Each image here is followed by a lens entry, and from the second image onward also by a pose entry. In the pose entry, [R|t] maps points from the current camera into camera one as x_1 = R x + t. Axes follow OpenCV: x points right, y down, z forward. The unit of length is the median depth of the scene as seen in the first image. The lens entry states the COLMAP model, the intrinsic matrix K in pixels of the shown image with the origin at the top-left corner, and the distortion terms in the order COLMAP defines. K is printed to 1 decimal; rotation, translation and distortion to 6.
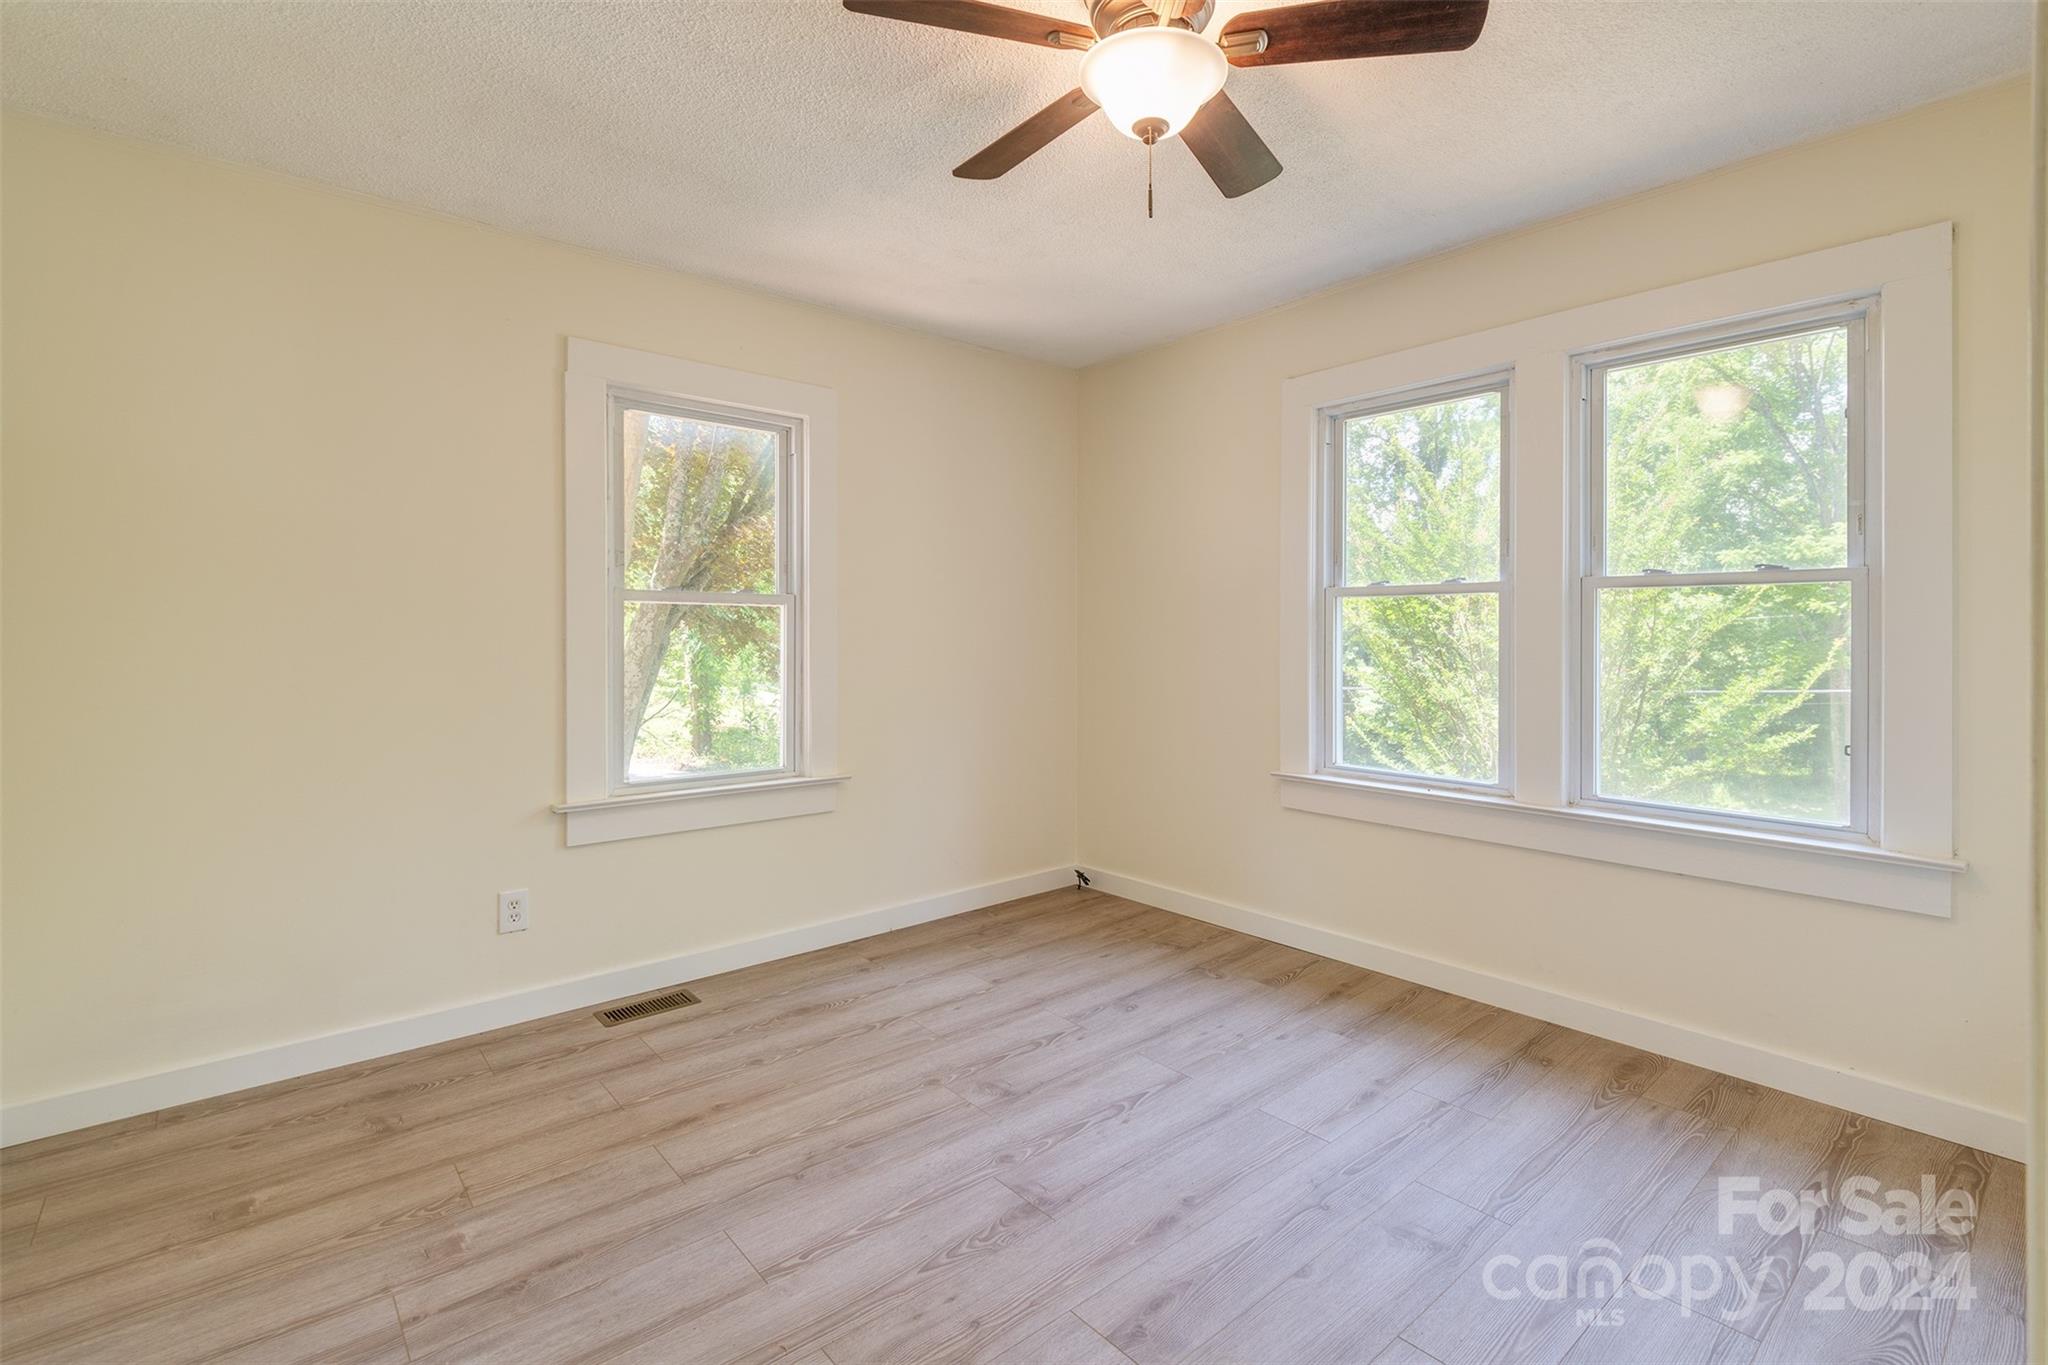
lens RADIAL K [[963.1, 0, 1033.7], [0, 963.1, 630.4], [0, 0, 1]] dist [0.007441, -0.006223]
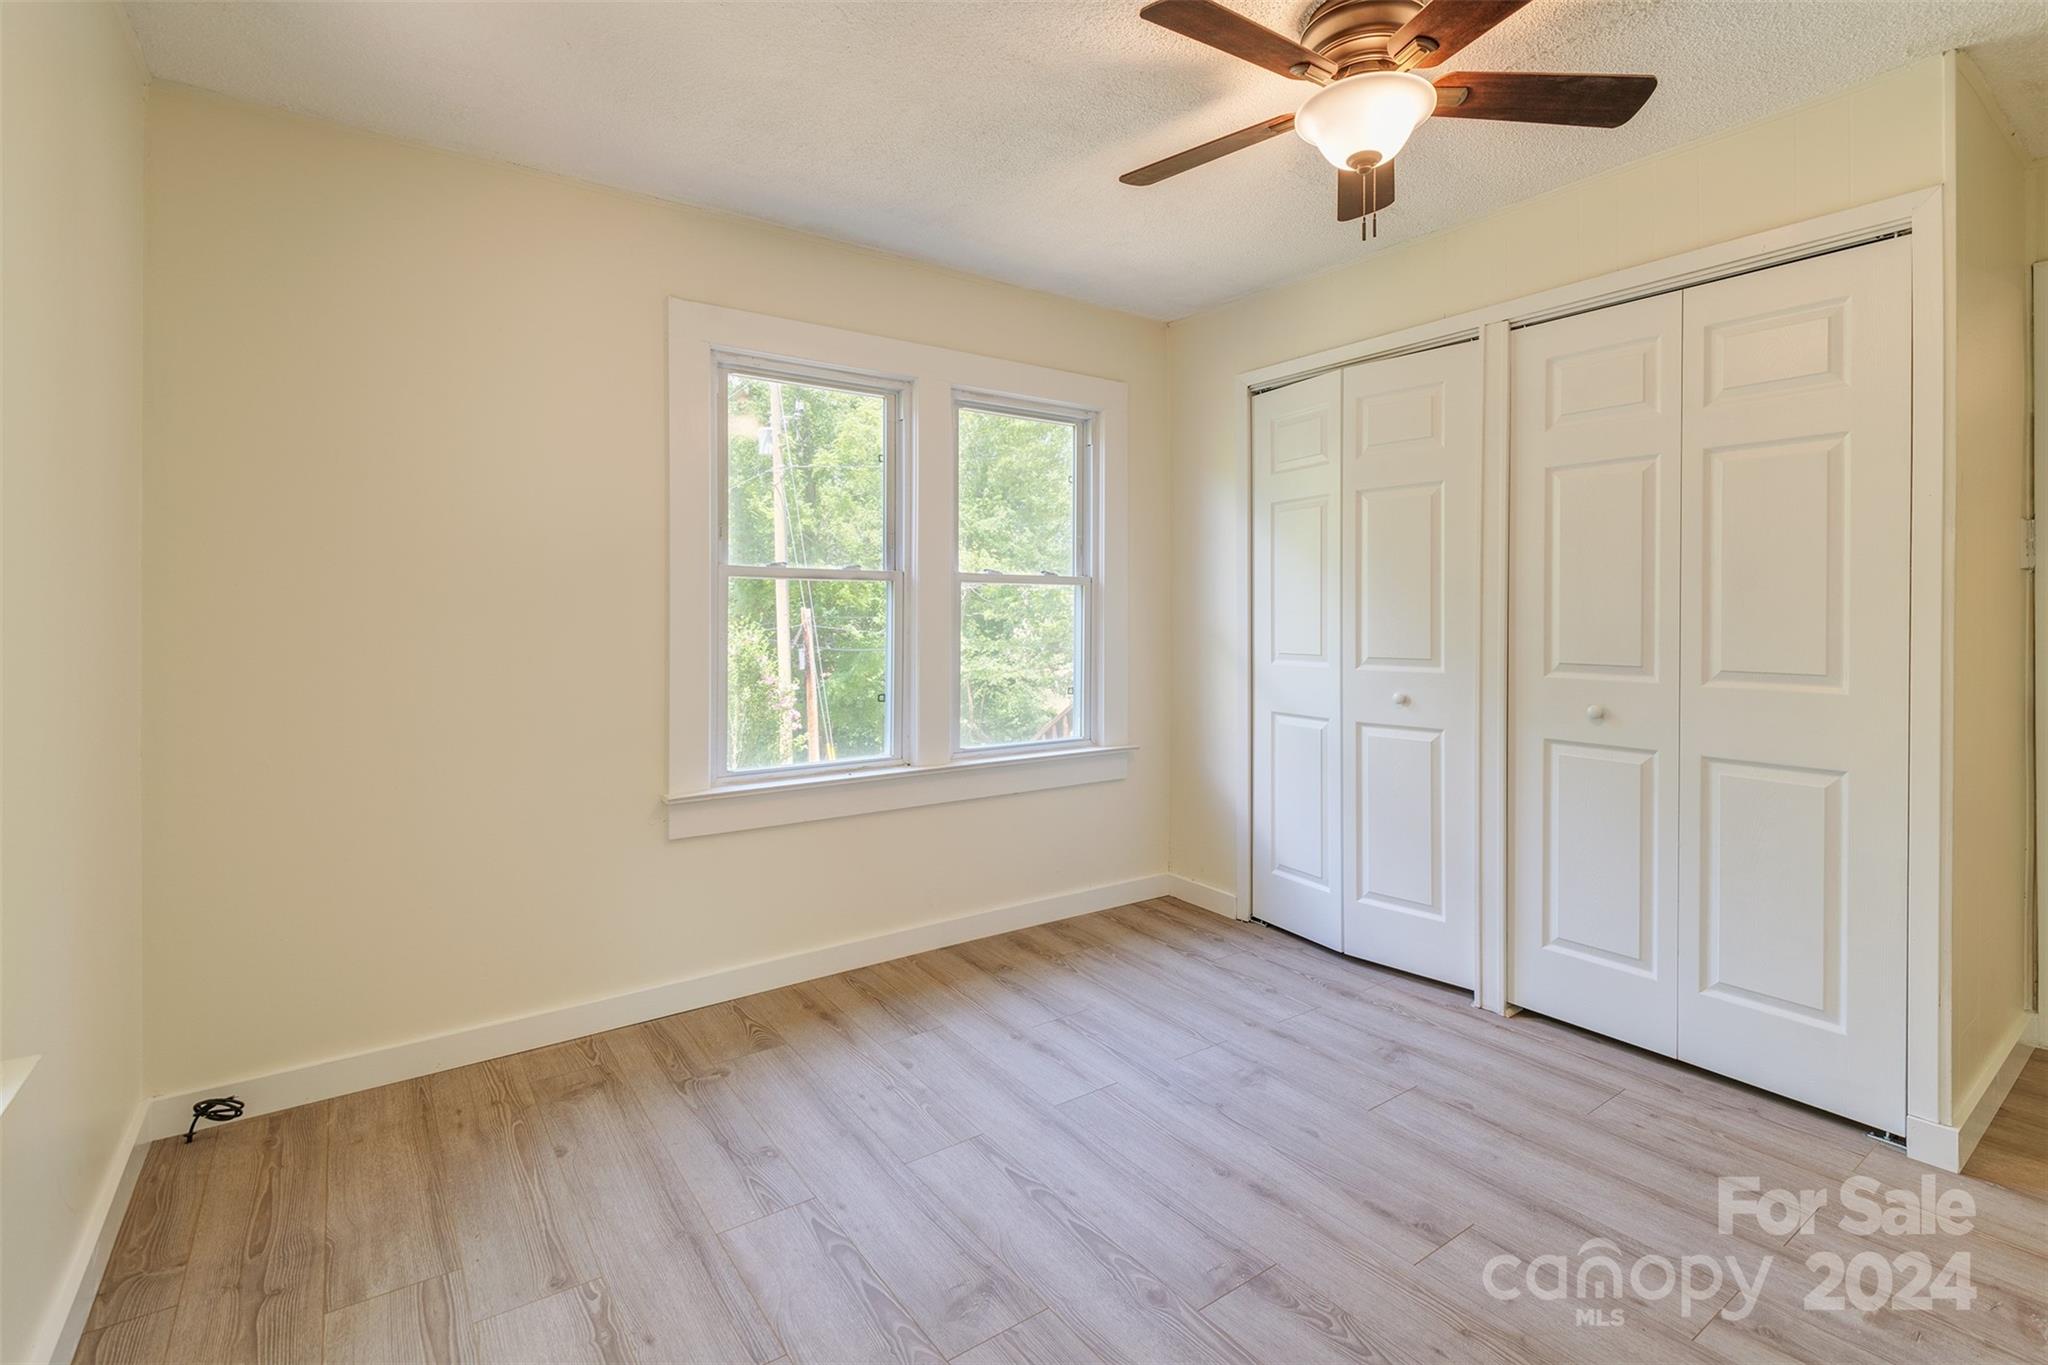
lens RADIAL K [[963.1, 0, 1014.4], [0, 963.1, 598.4], [0, 0, 1]] dist [0.007441, -0.006223]
pose [[0.084155, 0.011083, 0.996391, -0.614135], [0.006104, 0.999914, -0.011637, -0.006056], [-0.996434, 0.007062, 0.084080, 0.782388]]
